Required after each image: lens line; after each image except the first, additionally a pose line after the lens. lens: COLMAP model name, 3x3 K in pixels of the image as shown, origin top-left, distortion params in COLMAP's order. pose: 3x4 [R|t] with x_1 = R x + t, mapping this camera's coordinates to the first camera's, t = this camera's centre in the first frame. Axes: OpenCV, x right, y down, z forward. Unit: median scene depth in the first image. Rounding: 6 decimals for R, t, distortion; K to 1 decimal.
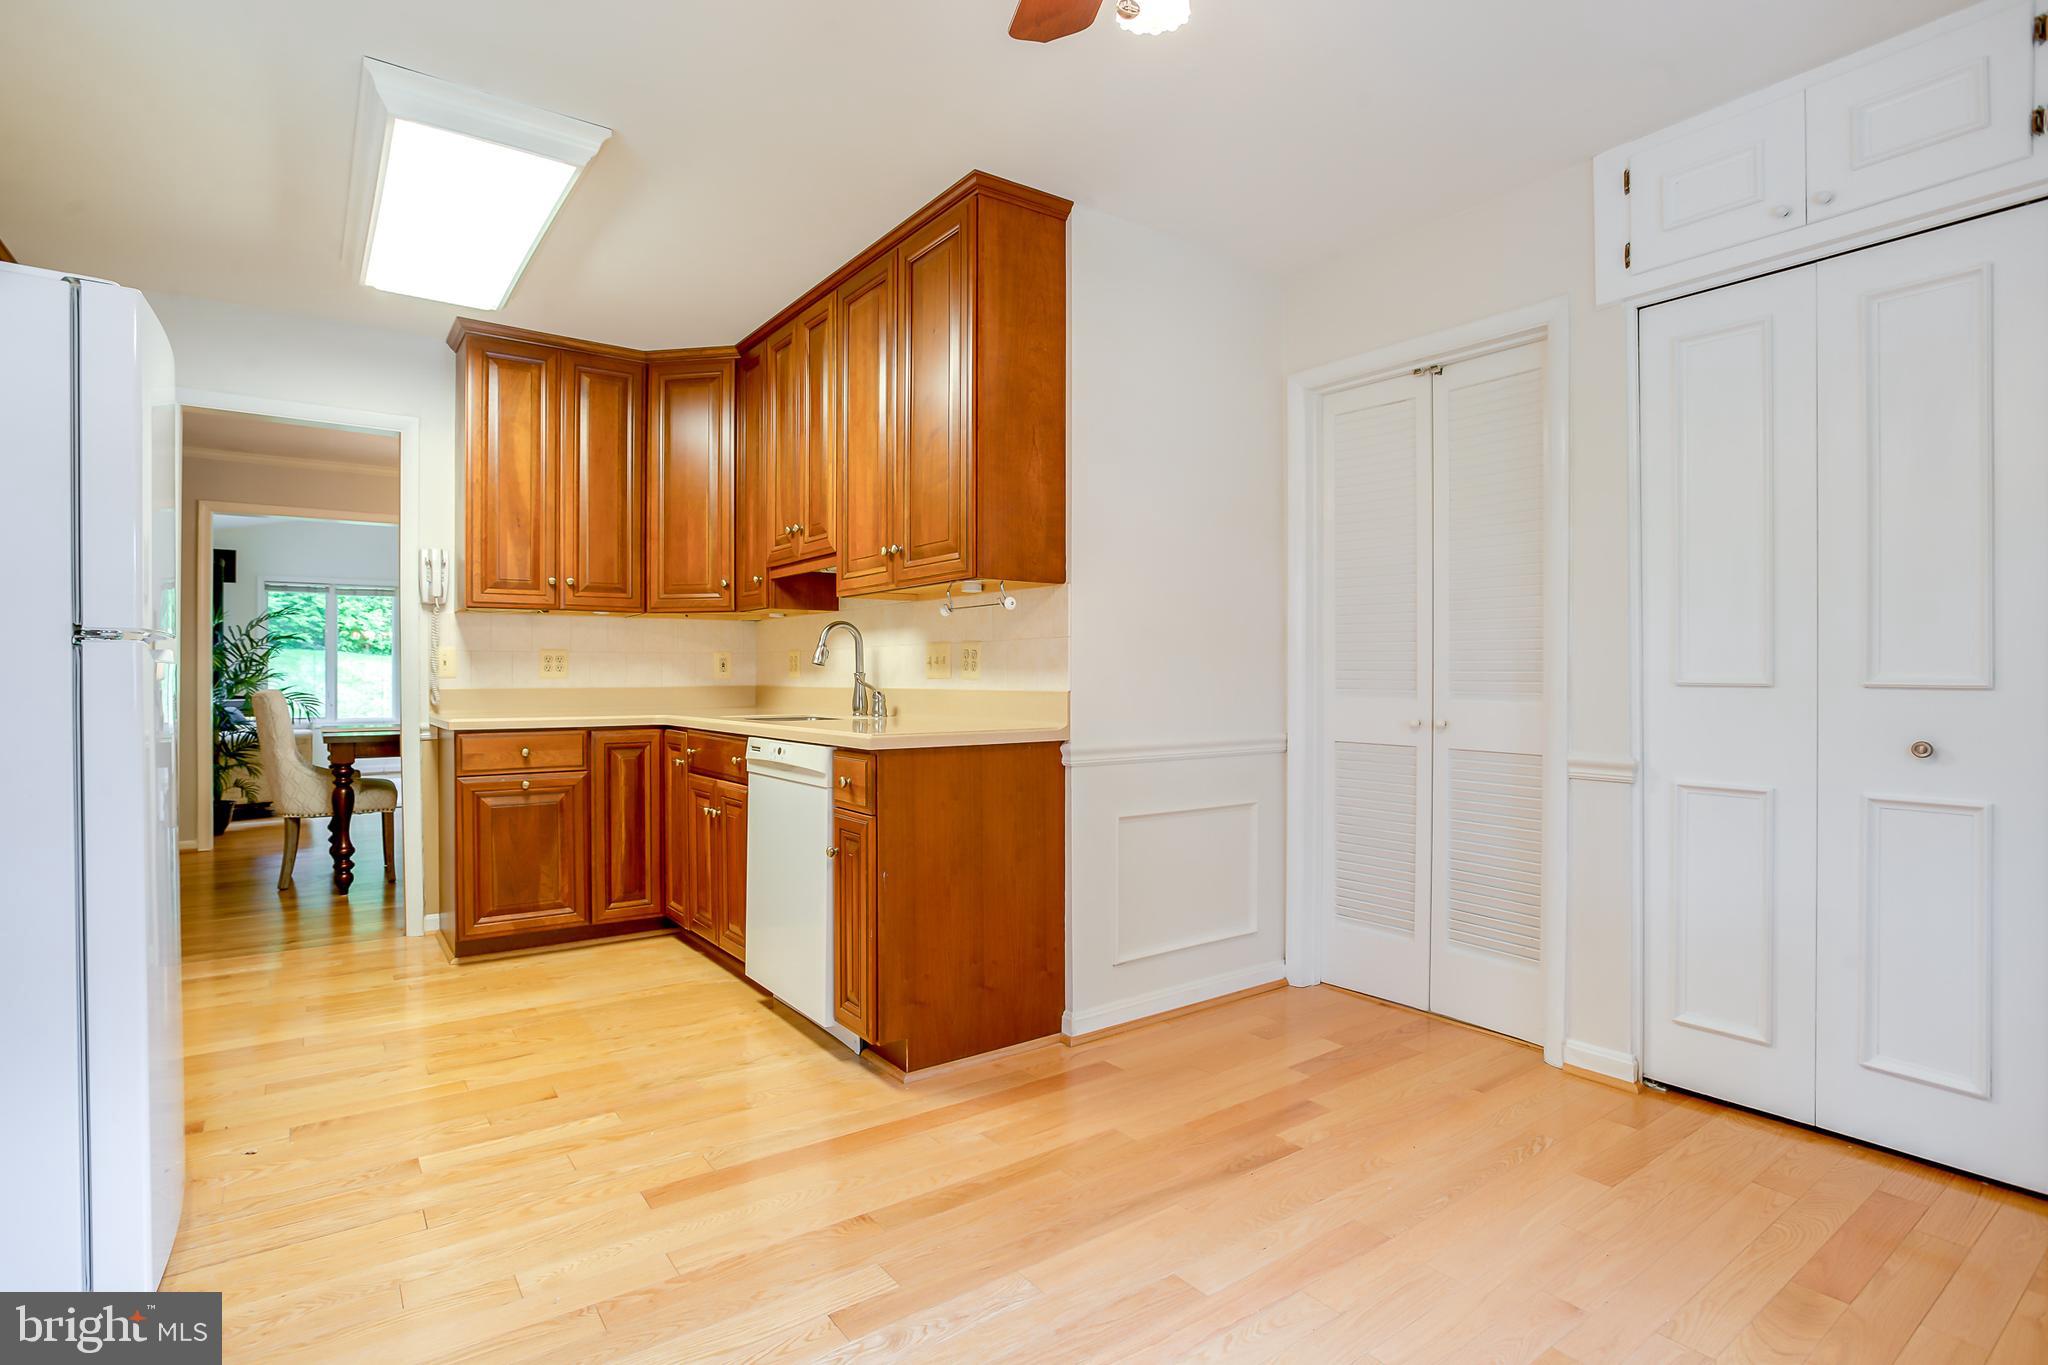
lens RADIAL K [[1007.0, 0, 1022.4], [0, 1007.0, 676.5], [0, 0, 1]] dist [-0.043382, 0.017356]
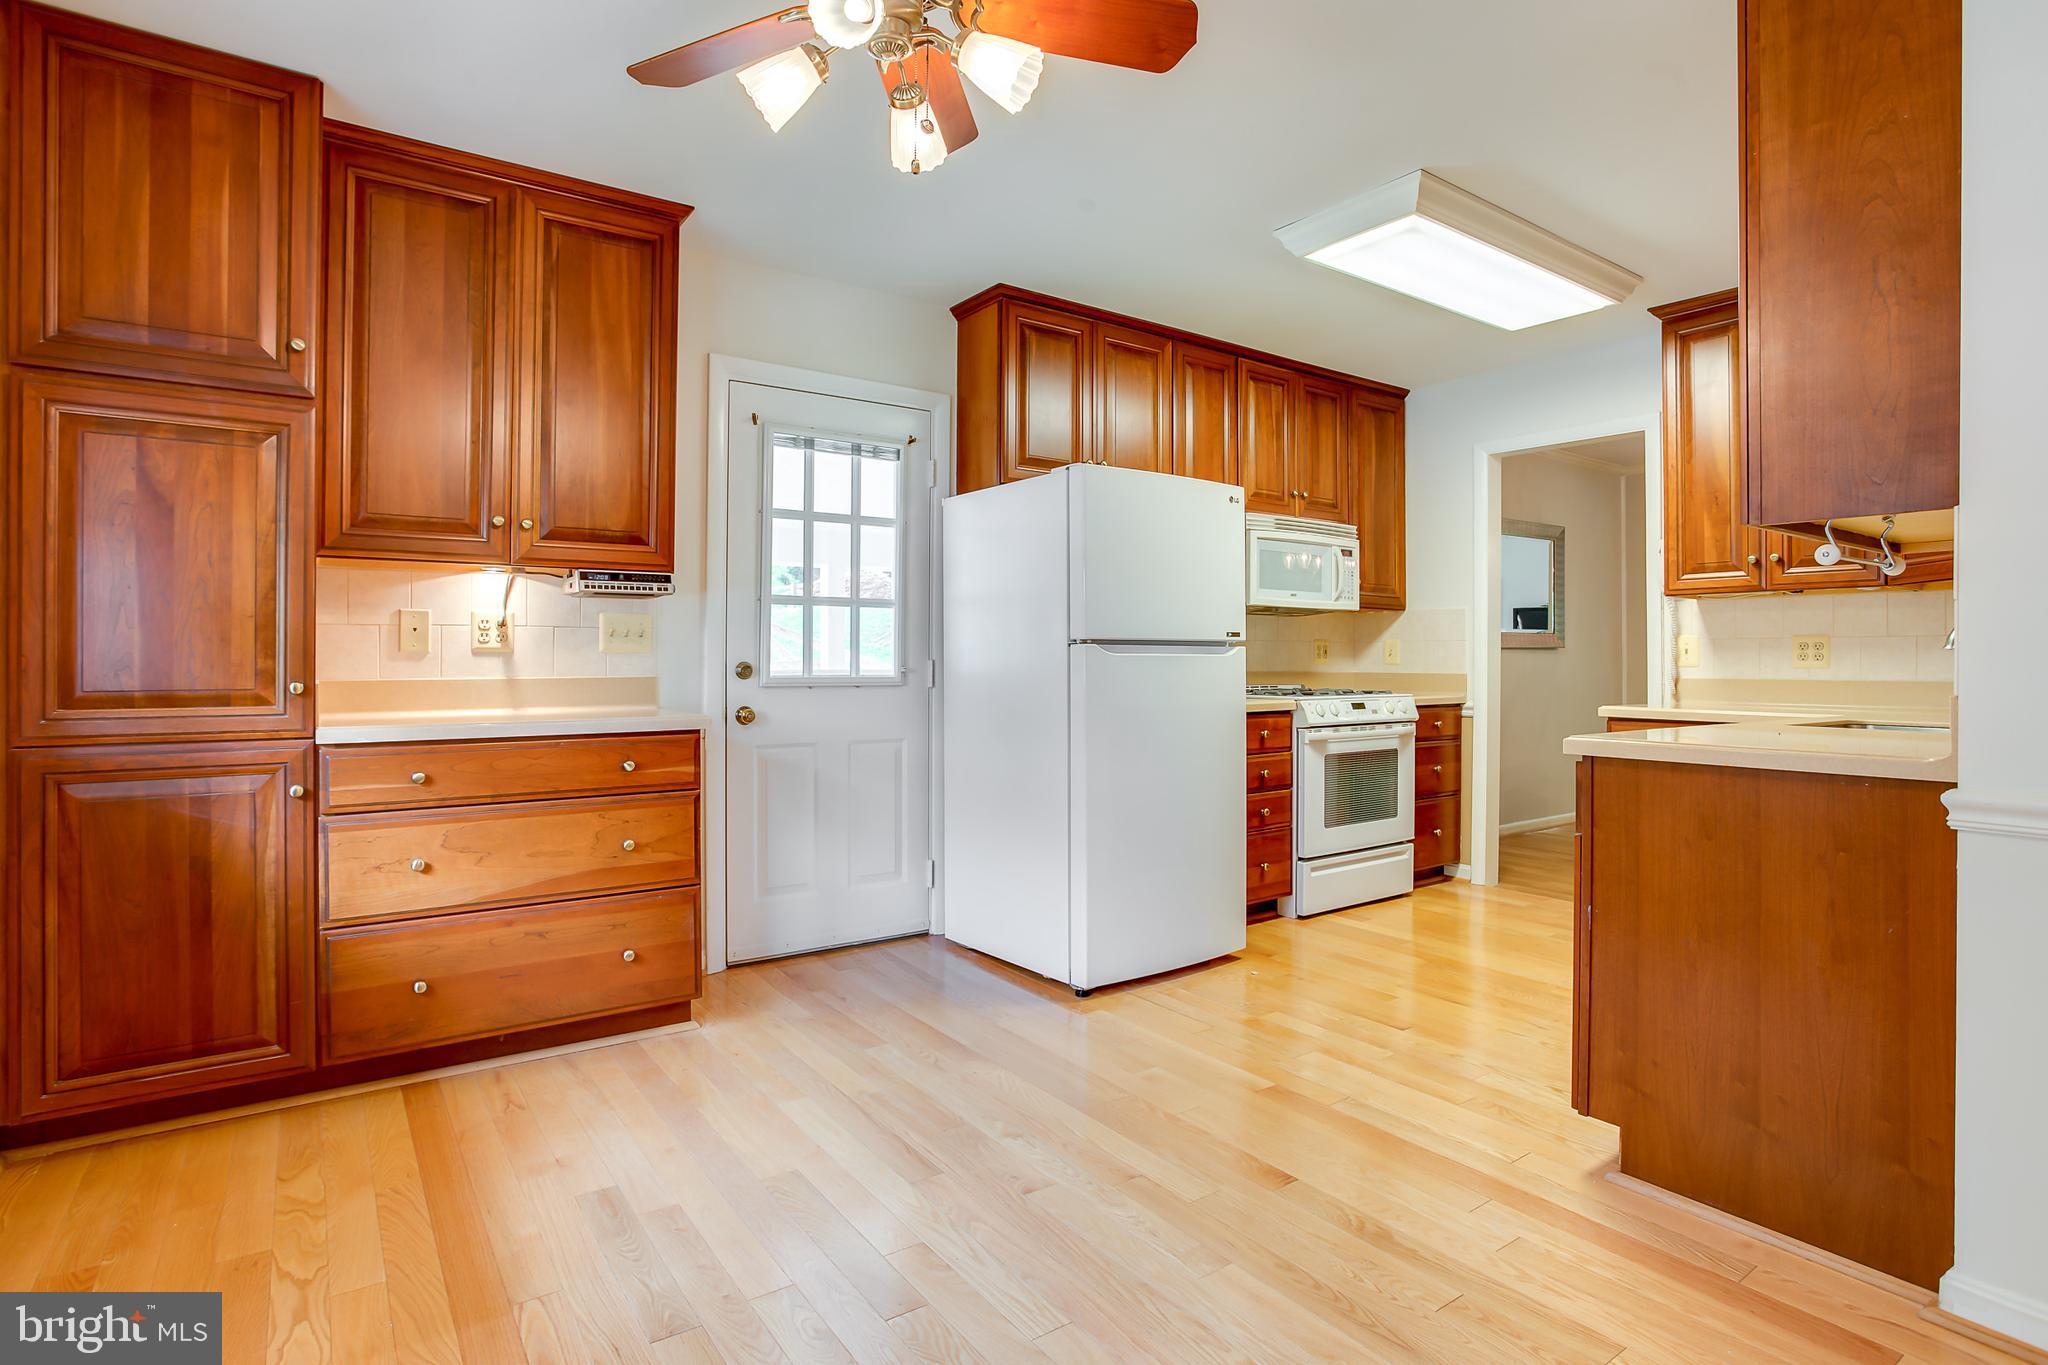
lens RADIAL K [[1041.6, 0, 994.8], [0, 1041.6, 658.6], [0, 0, 1]] dist [-0.042508, 0.020593]
pose [[-0.030413, -0.000503, -0.999537, 0.592988], [-0.004599, 0.999989, -0.000363, -0.004191], [0.999527, 0.004585, -0.030415, 0.449253]]
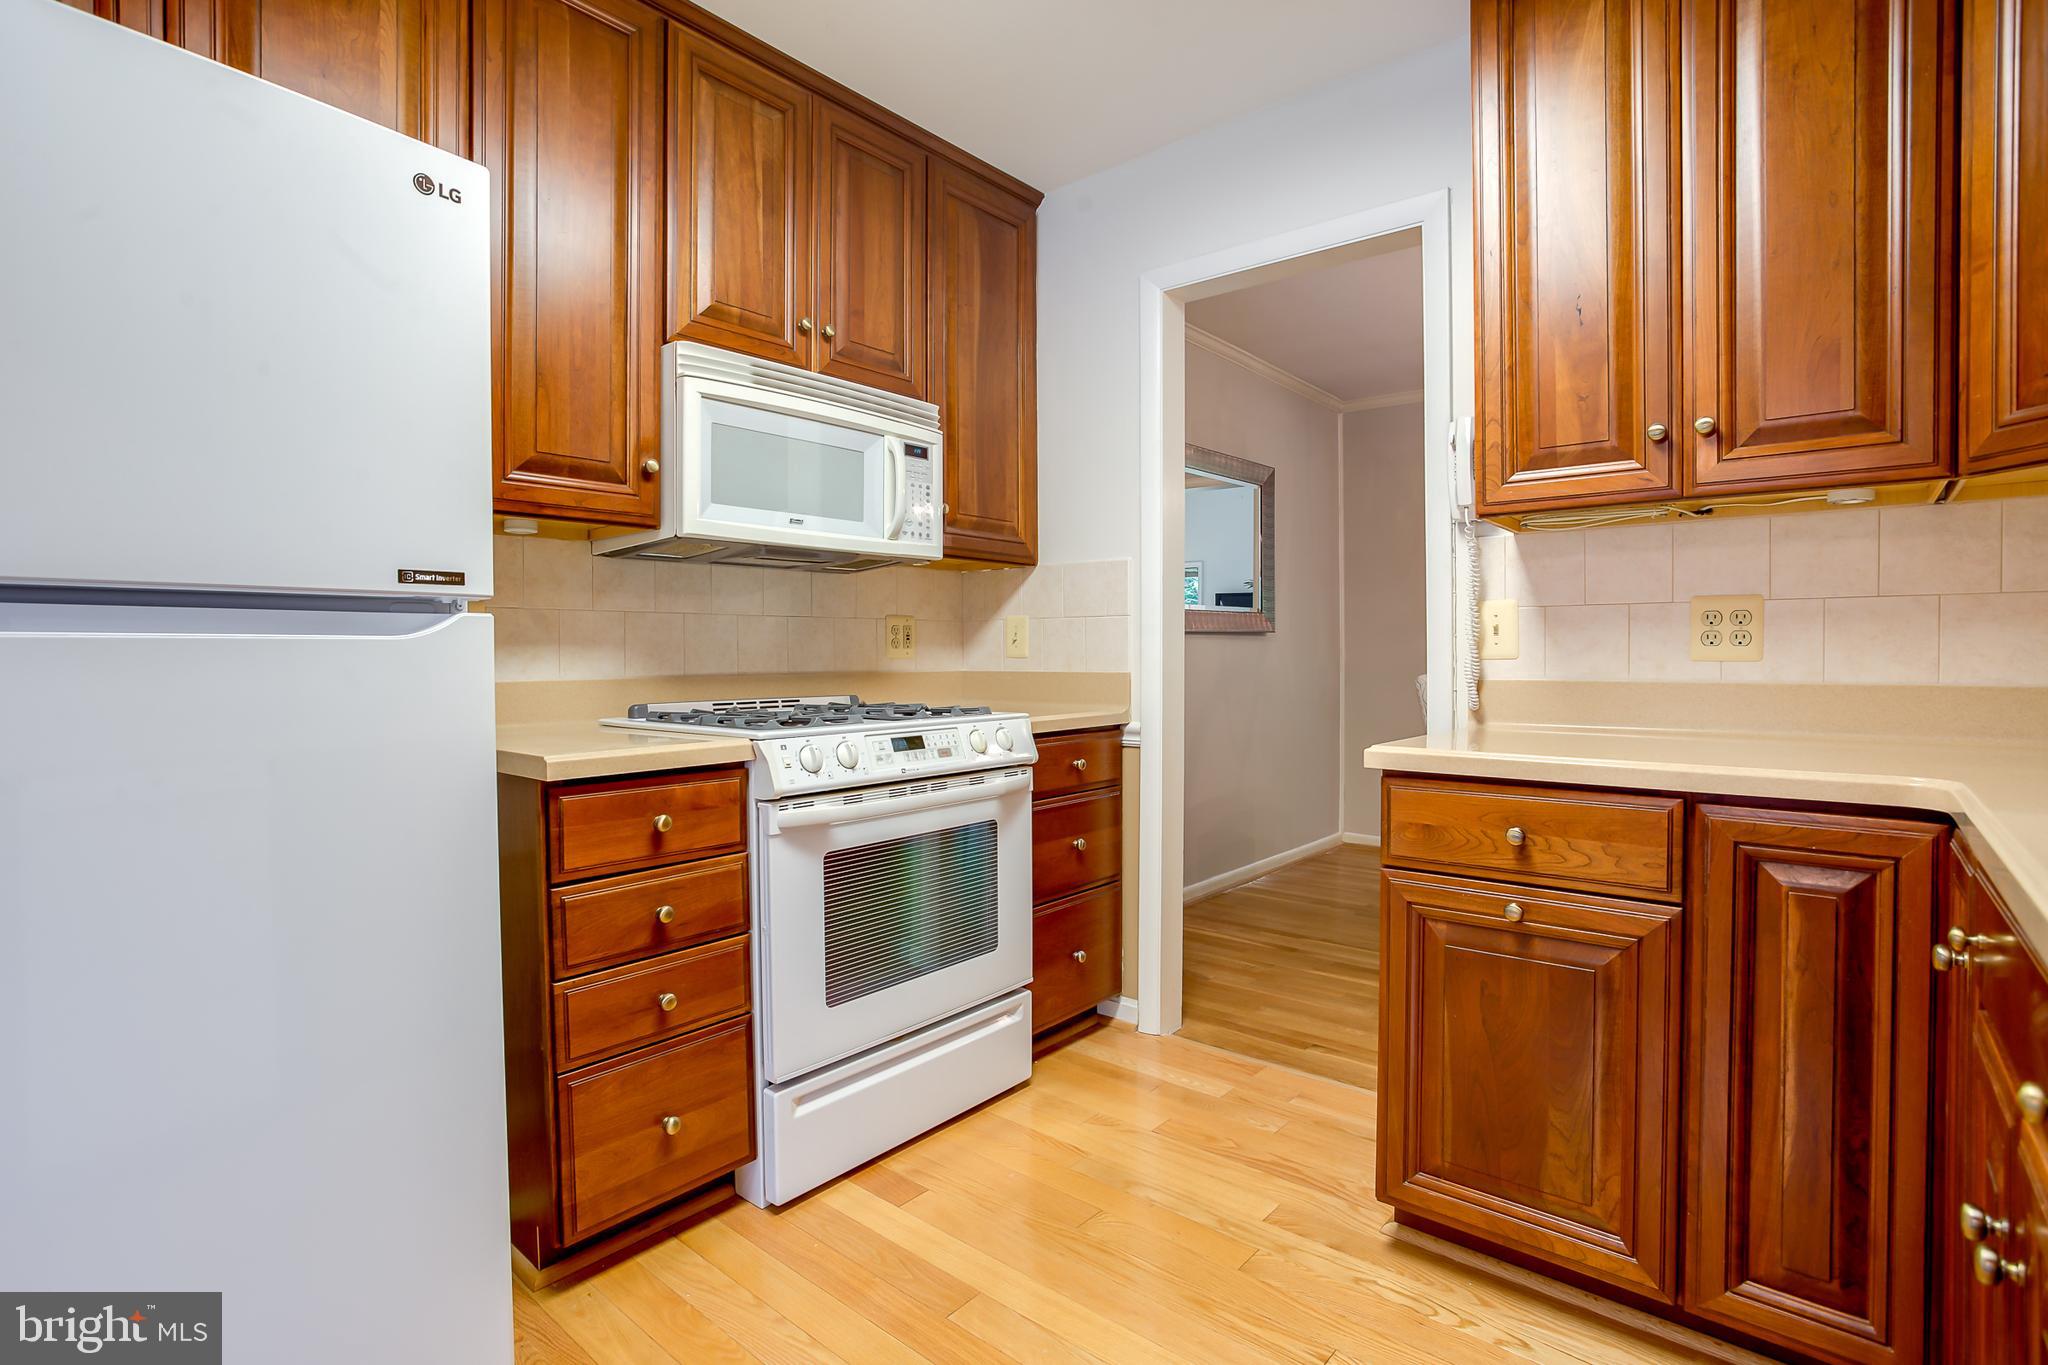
lens RADIAL K [[1007.0, 0, 1022.4], [0, 1007.0, 676.5], [0, 0, 1]] dist [-0.043382, 0.017356]
pose [[0.239042, 0.022724, -0.970743, -0.161243], [0.002157, 0.999711, 0.023933, -0.003290], [0.971007, -0.007815, 0.238924, 0.815220]]
